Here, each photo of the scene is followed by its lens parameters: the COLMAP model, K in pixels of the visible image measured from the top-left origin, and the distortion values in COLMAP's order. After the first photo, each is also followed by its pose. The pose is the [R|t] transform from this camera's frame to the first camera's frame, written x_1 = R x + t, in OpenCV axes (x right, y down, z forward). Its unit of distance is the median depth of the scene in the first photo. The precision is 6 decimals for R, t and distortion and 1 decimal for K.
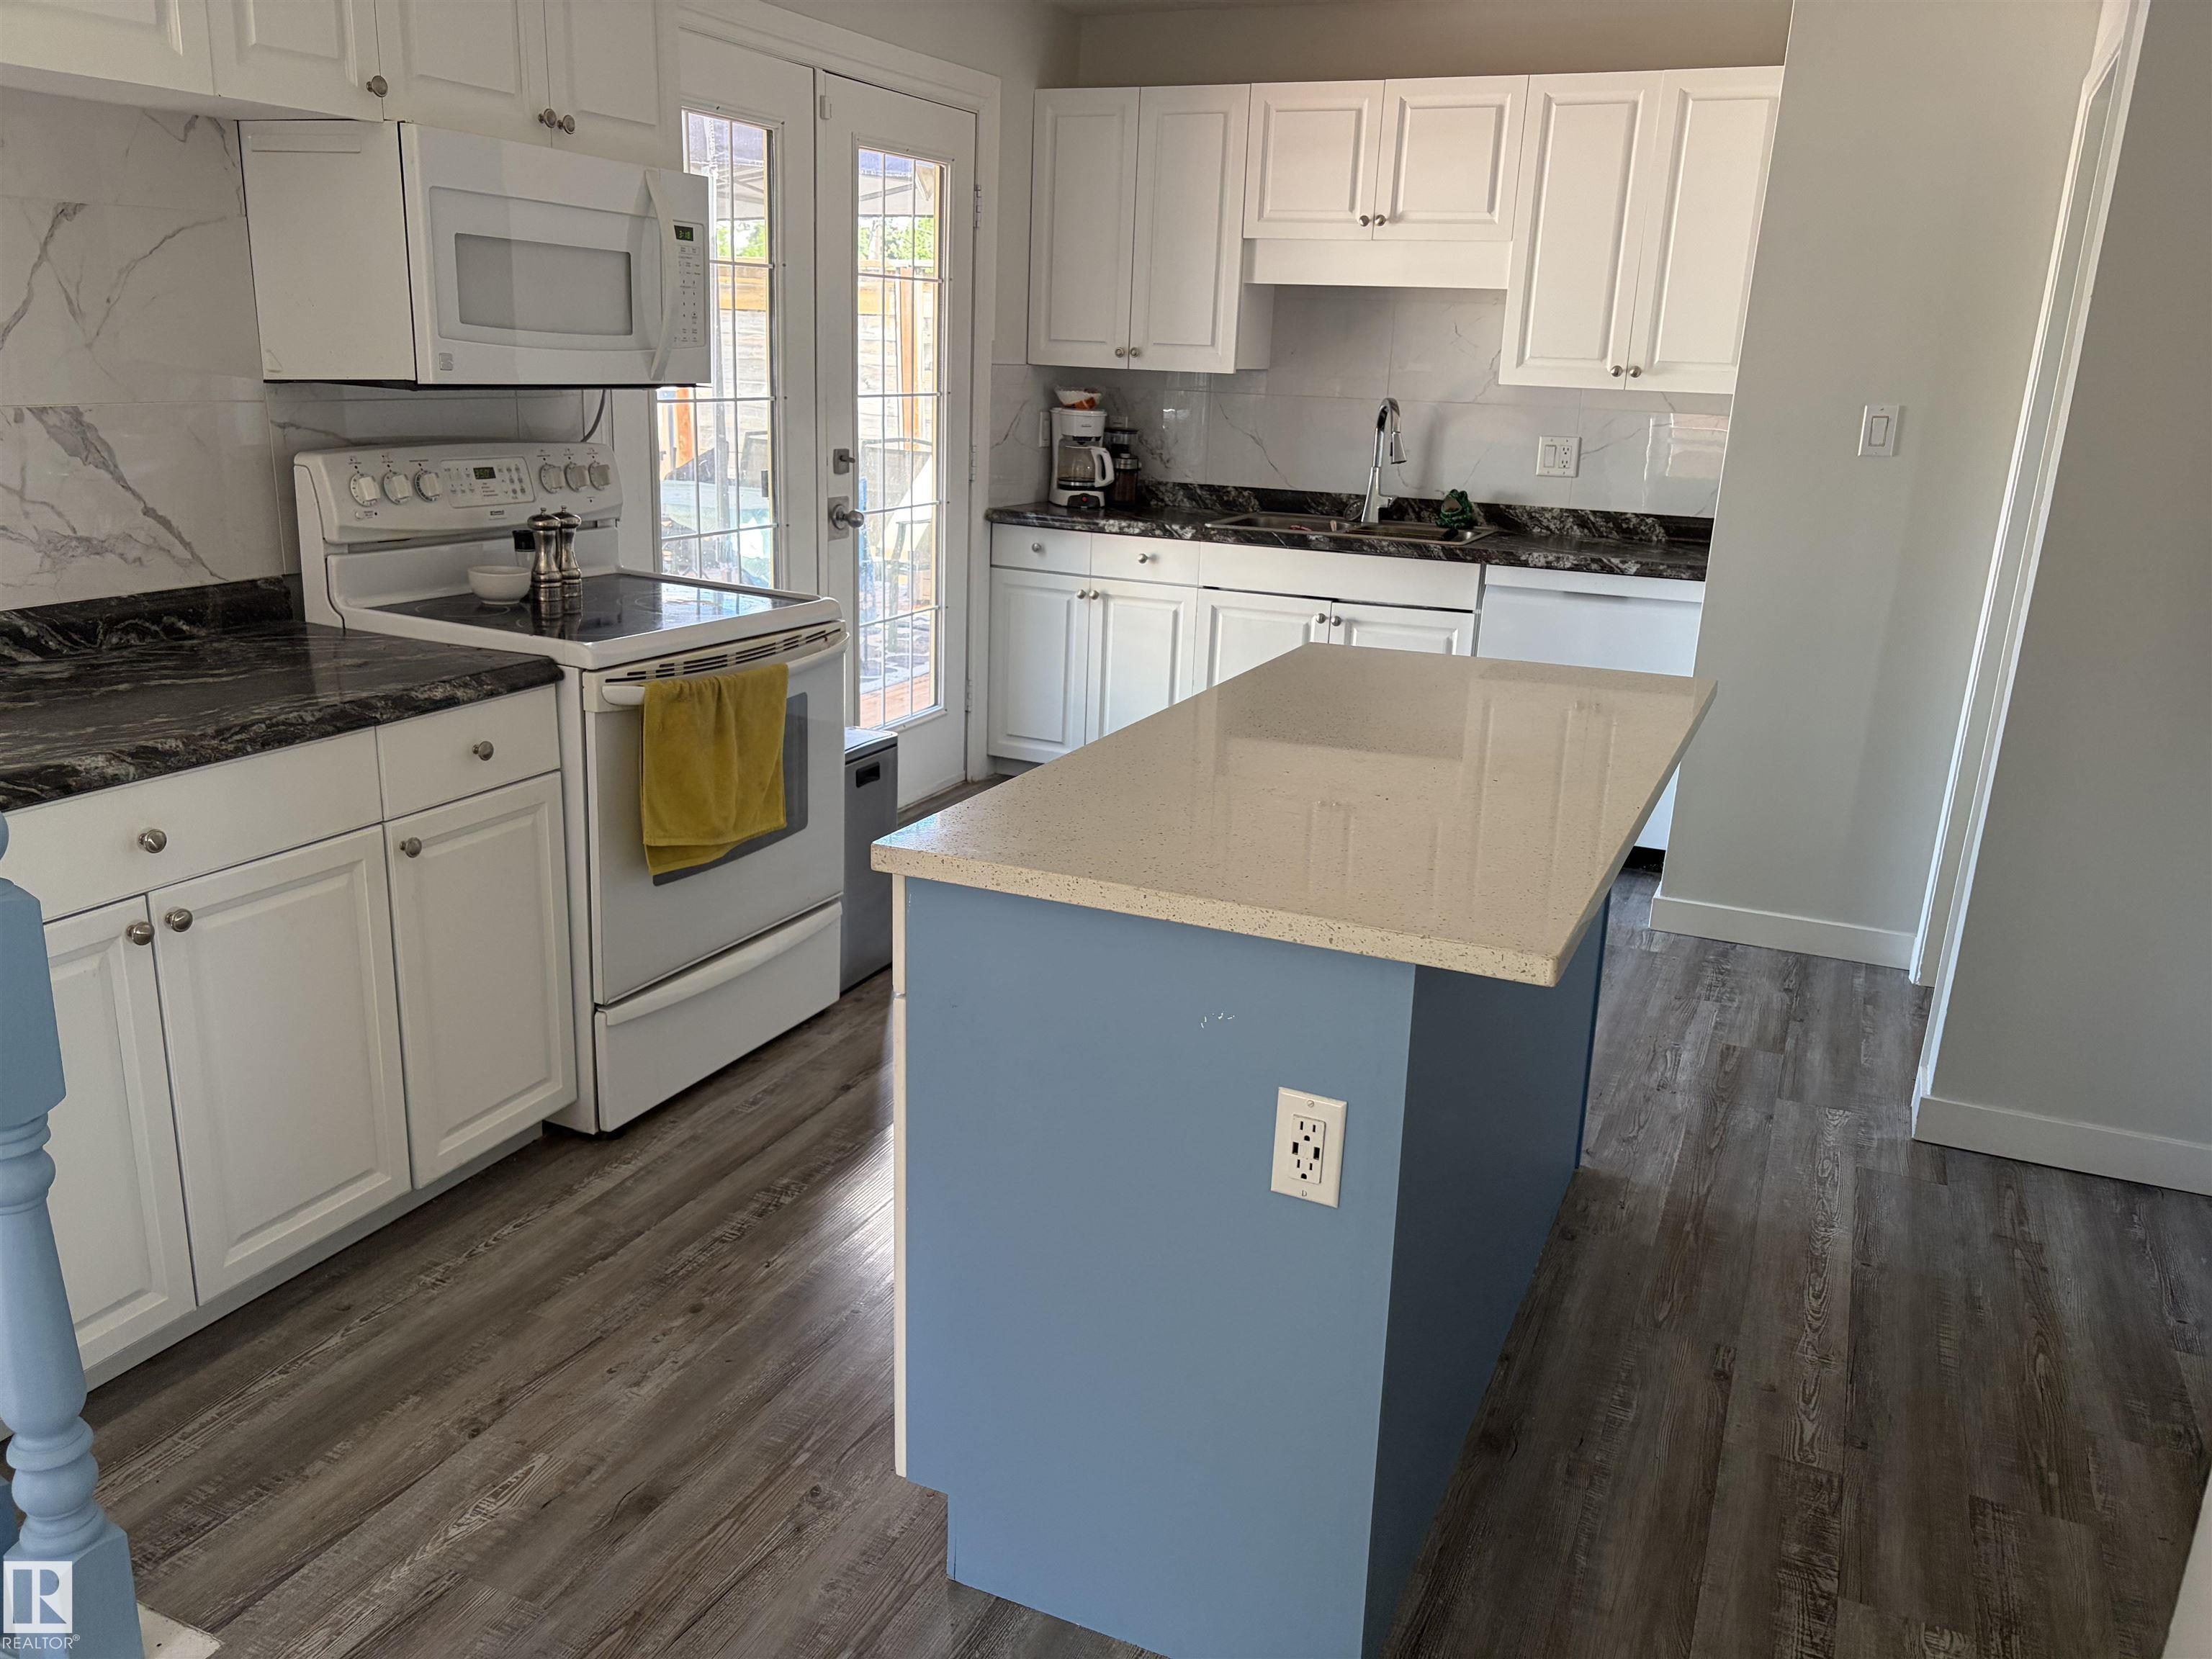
lens RADIAL K [[1671.8, 0, 1106.0], [0, 1671.8, 829.5], [0, 0, 1]] dist [0.055762, -0.069491]
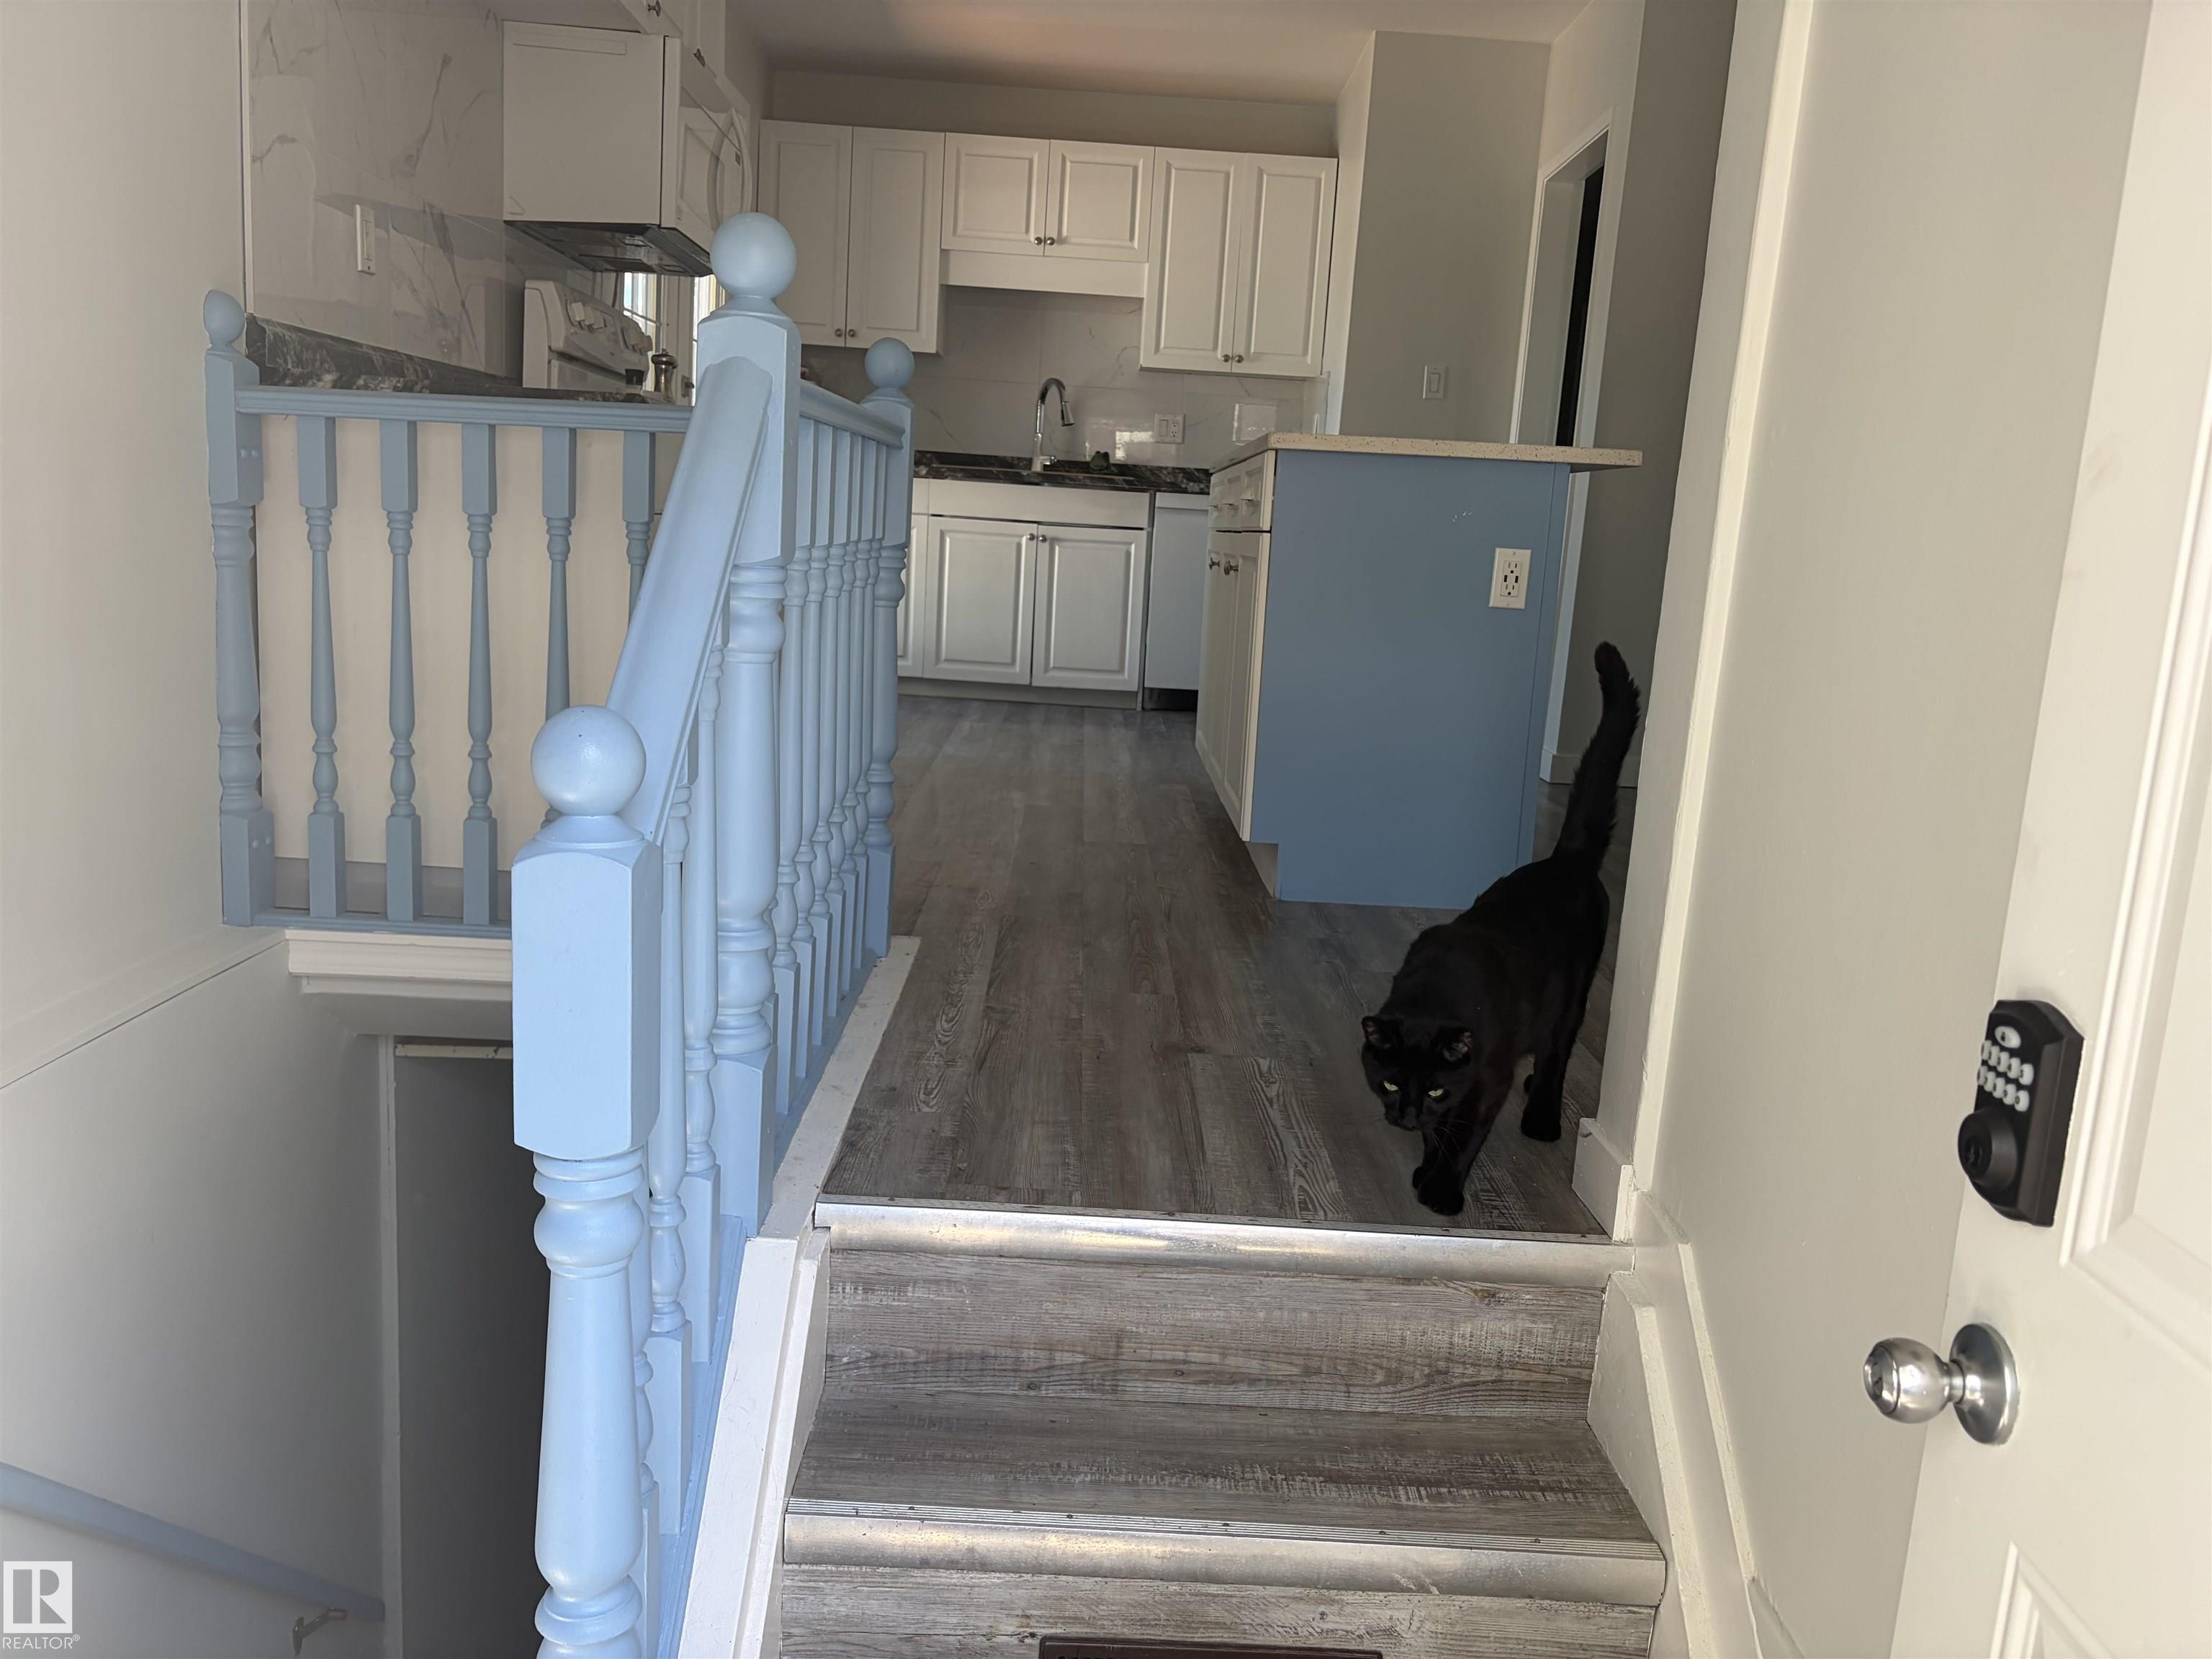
lens RADIAL K [[1728.9, 0, 1106.0], [0, 1728.9, 829.5], [0, 0, 1]] dist [0.055192, -0.152103]
pose [[0.899383, -0.057743, 0.433332, -0.432671], [0.098230, 0.992584, -0.071612, 0.209433], [-0.425983, 0.106973, 0.898385, -0.210766]]
